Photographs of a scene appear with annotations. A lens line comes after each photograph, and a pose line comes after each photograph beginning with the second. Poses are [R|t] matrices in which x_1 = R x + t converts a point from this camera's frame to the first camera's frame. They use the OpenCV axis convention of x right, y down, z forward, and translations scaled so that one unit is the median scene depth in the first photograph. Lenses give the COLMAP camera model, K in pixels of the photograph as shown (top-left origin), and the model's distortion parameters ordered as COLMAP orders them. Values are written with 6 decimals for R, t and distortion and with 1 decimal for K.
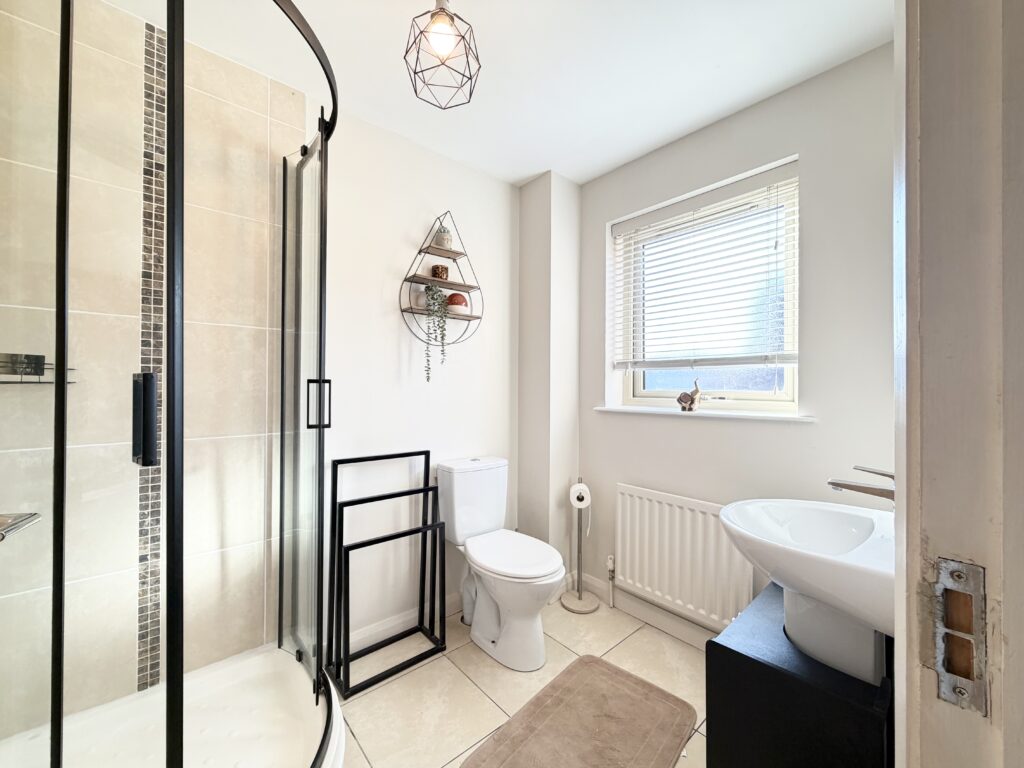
lens RADIAL K [[408.0, 0, 510.1], [0, 408.0, 384.1], [0, 0, 1]] dist [0.000448, -0.000190]
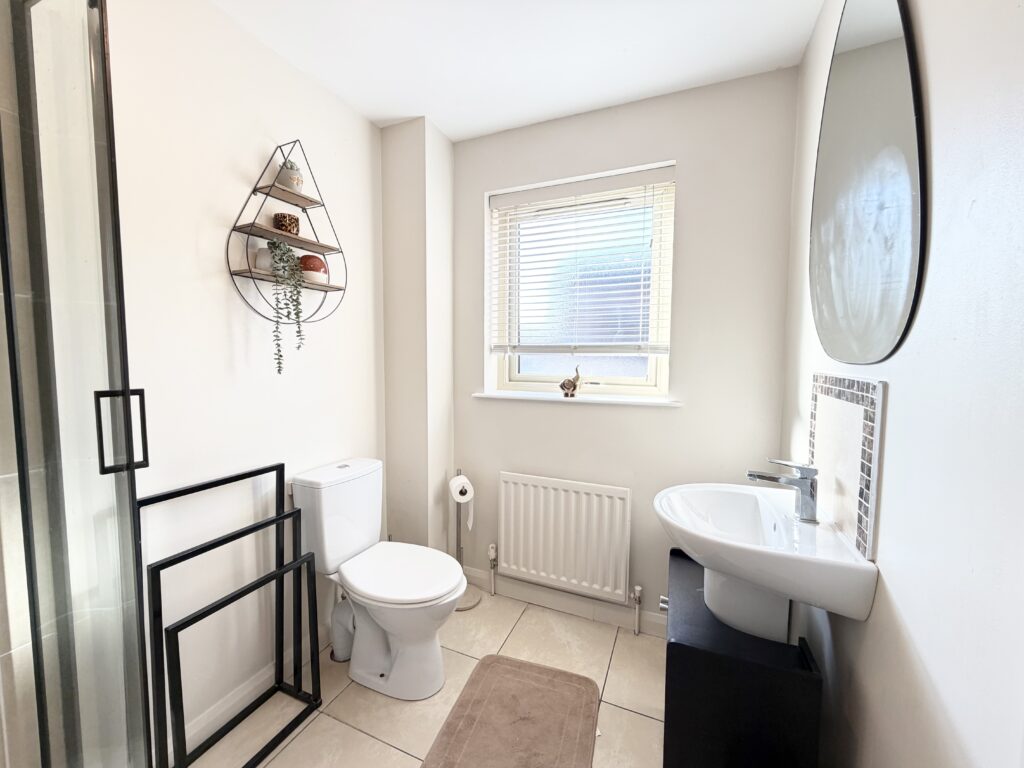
lens RADIAL K [[408.0, 0, 510.1], [0, 408.0, 384.1], [0, 0, 1]] dist [0.000448, -0.000190]
pose [[0.900511, -0.031372, 0.433700, -0.142927], [-0.003487, 0.996841, 0.079348, -0.046846], [-0.434819, -0.072966, 0.897557, 0.145758]]
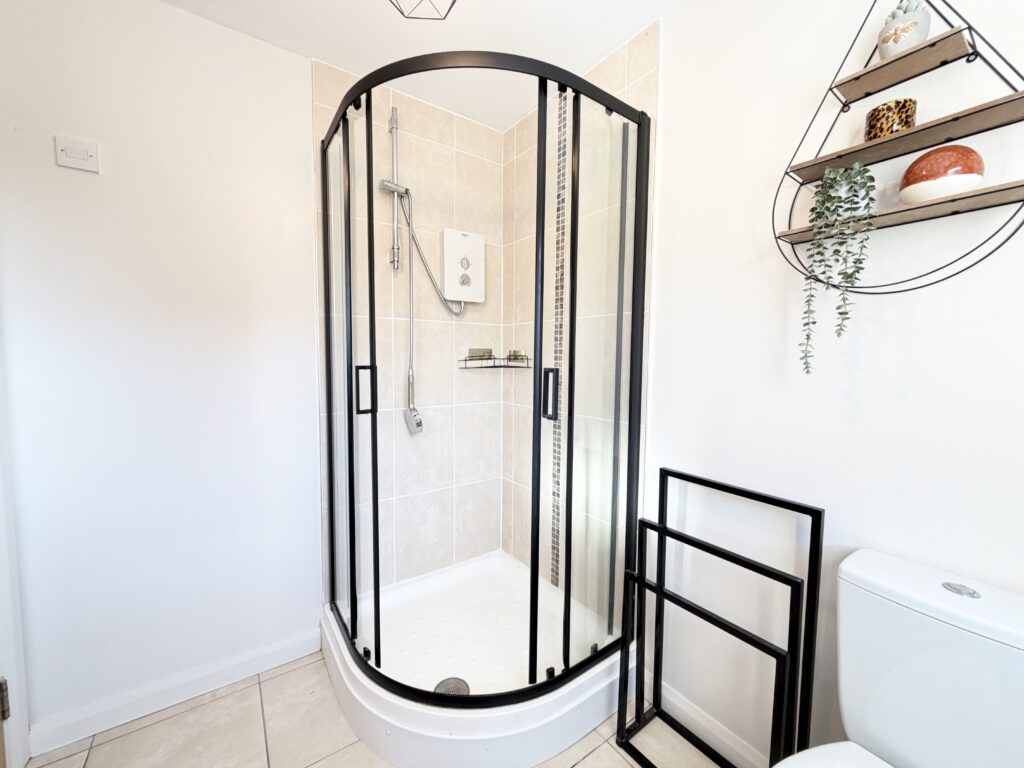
lens RADIAL K [[408.0, 0, 510.1], [0, 408.0, 384.1], [0, 0, 1]] dist [0.000448, -0.000190]
pose [[-0.099140, 0.060639, -0.993224, 0.328933], [-0.003179, 0.998117, 0.061255, -0.022304], [0.995068, 0.009230, -0.098761, 0.673329]]
